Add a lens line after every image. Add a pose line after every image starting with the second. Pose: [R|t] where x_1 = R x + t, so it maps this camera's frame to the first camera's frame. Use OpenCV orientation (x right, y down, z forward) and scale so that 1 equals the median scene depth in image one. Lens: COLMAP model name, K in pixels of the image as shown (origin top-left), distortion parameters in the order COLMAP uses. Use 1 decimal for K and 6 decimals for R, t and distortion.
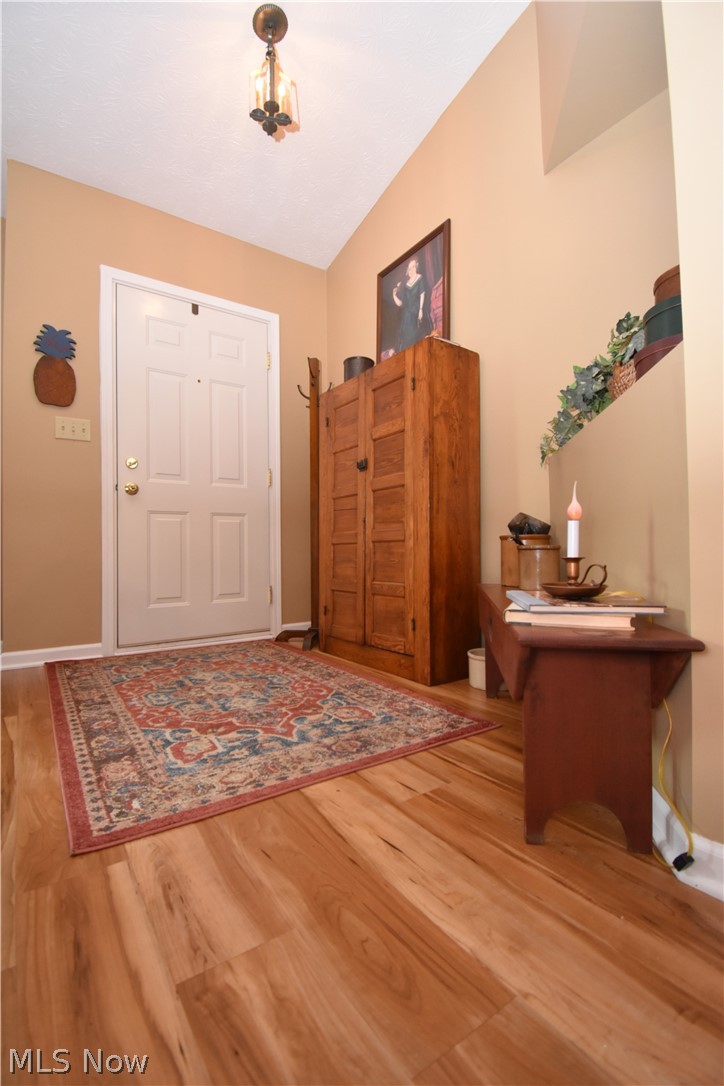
lens RADIAL K [[481.0, 0, 362.0], [0, 481.0, 543.0], [0, 0, 1]] dist [0.017953, -0.024945]
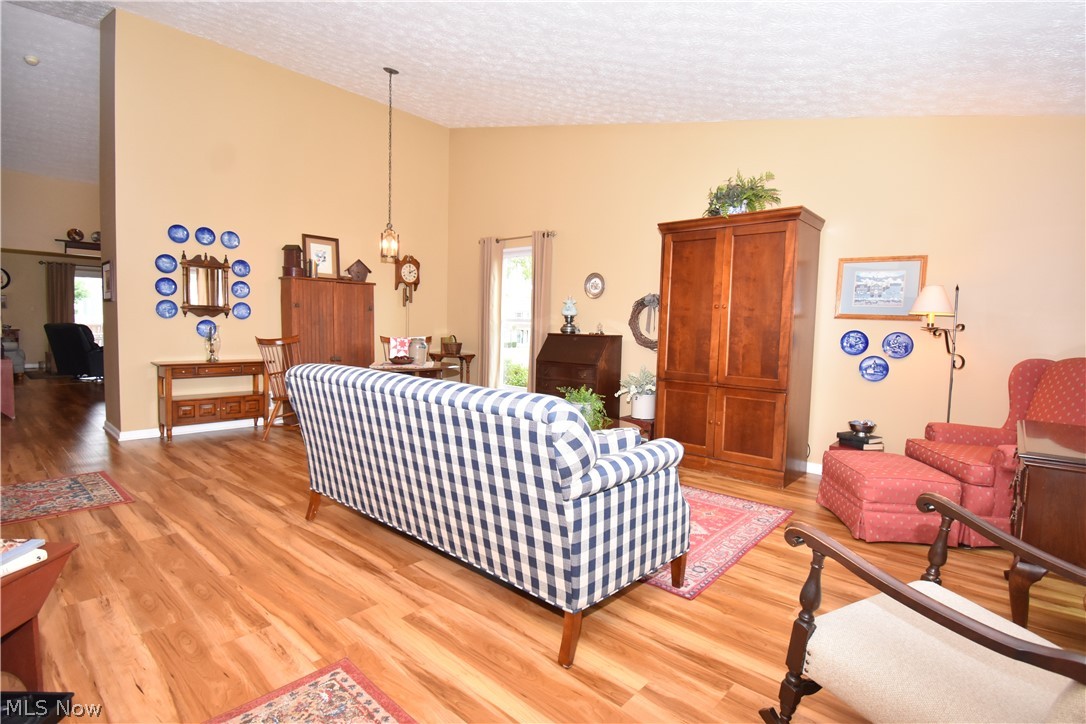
lens RADIAL K [[525.7, 0, 544.2], [0, 525.7, 357.9], [0, 0, 1]] dist [0.023737, -0.027544]
pose [[-0.973611, -0.001124, -0.228212, -0.367925], [-0.013943, 0.998413, 0.054565, -0.250893], [0.227788, 0.056307, -0.972081, 1.275689]]
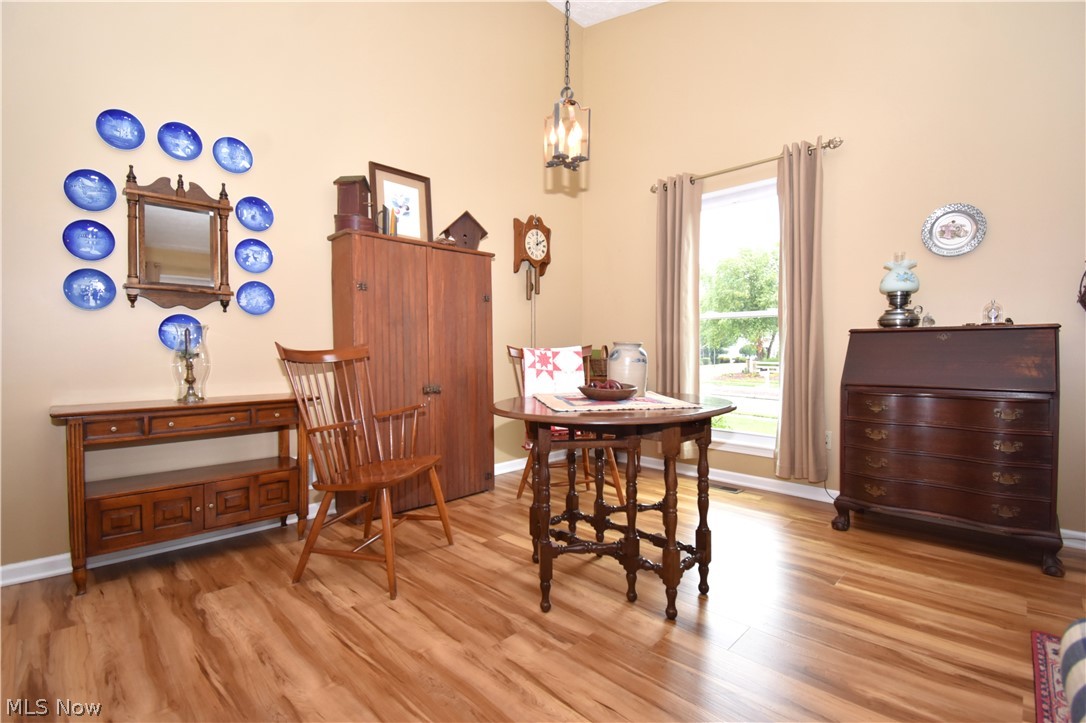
lens RADIAL K [[494.9, 0, 545.4], [0, 494.9, 357.1], [0, 0, 1]] dist [0.021846, -0.027559]
pose [[-0.983122, 0.012623, -0.182513, 0.006930], [0.011865, 0.999916, 0.005242, -0.173708], [0.182563, 0.002988, -0.983190, -0.245954]]
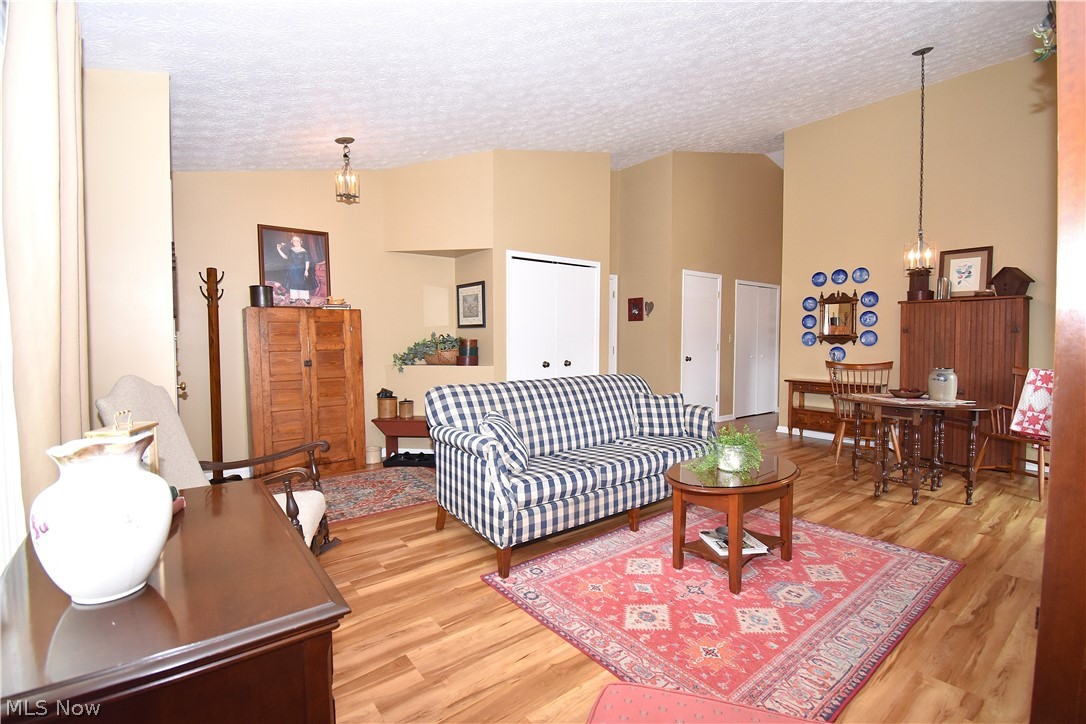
lens RADIAL K [[488.3, 0, 545.9], [0, 488.3, 358.5], [0, 0, 1]] dist [0.021566, -0.026716]
pose [[-0.049397, -0.031170, 0.998293, -2.028387], [-0.009966, 0.999479, 0.030714, -0.273854], [-0.998729, -0.008432, -0.049682, 0.265462]]
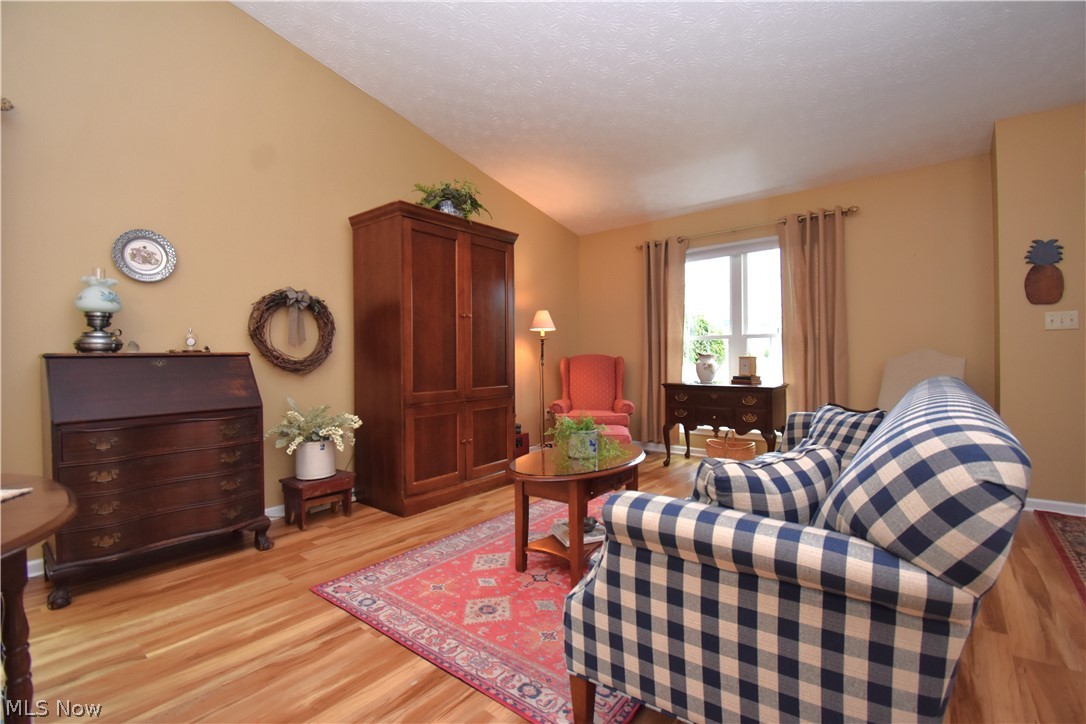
lens RADIAL K [[481.0, 0, 545.4], [0, 481.0, 358.2], [0, 0, 1]] dist [0.017953, -0.024945]
pose [[0.271778, 0.011570, -0.962290, 0.214620], [0.016814, 0.999718, 0.016769, -0.218851], [0.962213, -0.020737, 0.271507, -0.642969]]
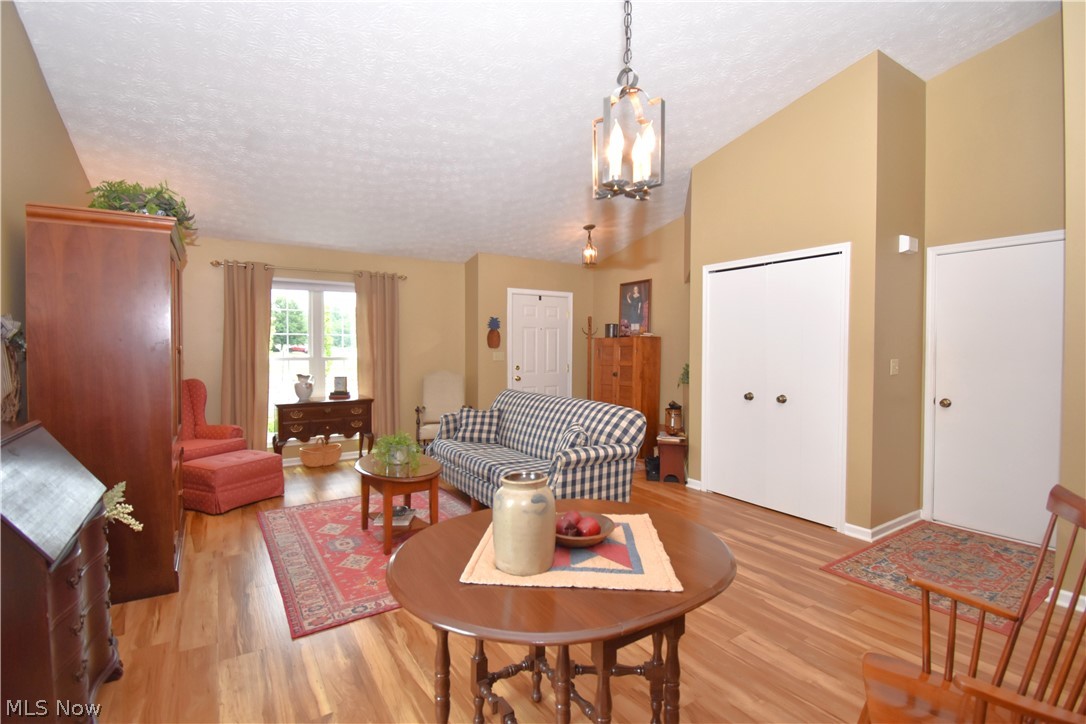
lens RADIAL K [[502.6, 0, 546.5], [0, 502.6, 358.8], [0, 0, 1]] dist [0.022420, -0.029060]
pose [[0.999234, 0.014671, -0.036272, -0.301348], [-0.013418, 0.999313, 0.034535, -0.375792], [0.036753, -0.034022, 0.998745, -1.893682]]
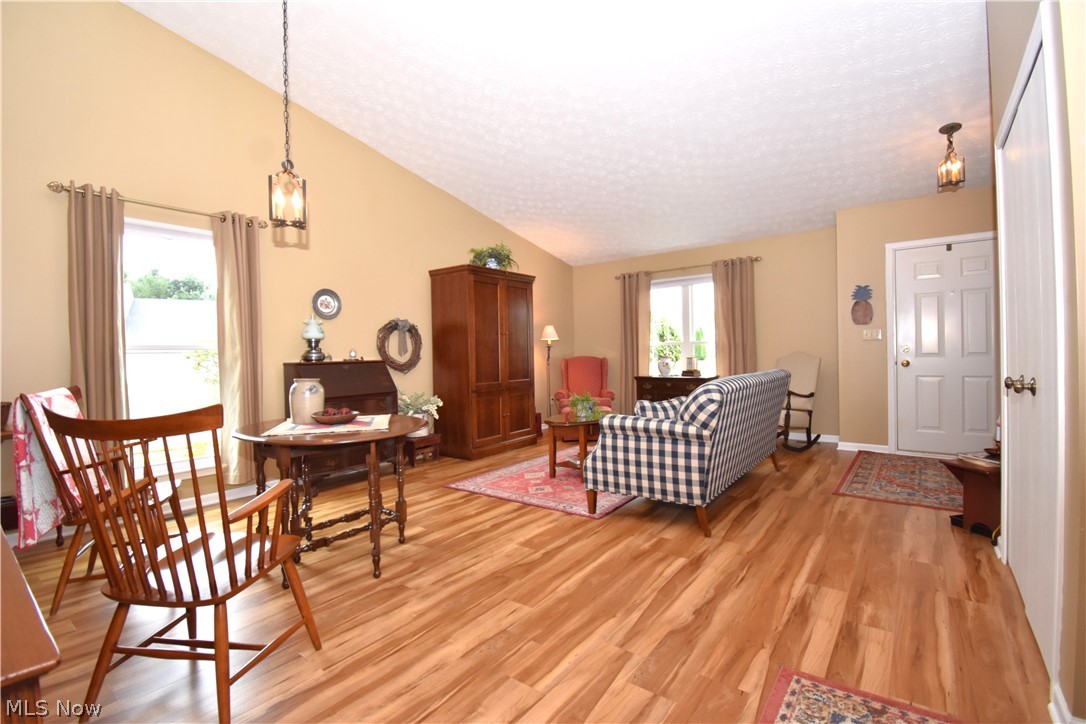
lens RADIAL K [[488.3, 0, 545.9], [0, 488.3, 358.5], [0, 0, 1]] dist [0.021566, -0.026716]
pose [[0.305636, 0.013669, -0.952050, 1.059877], [0.028134, 0.999331, 0.023379, -0.263204], [0.951733, -0.033930, 0.305047, -1.032515]]
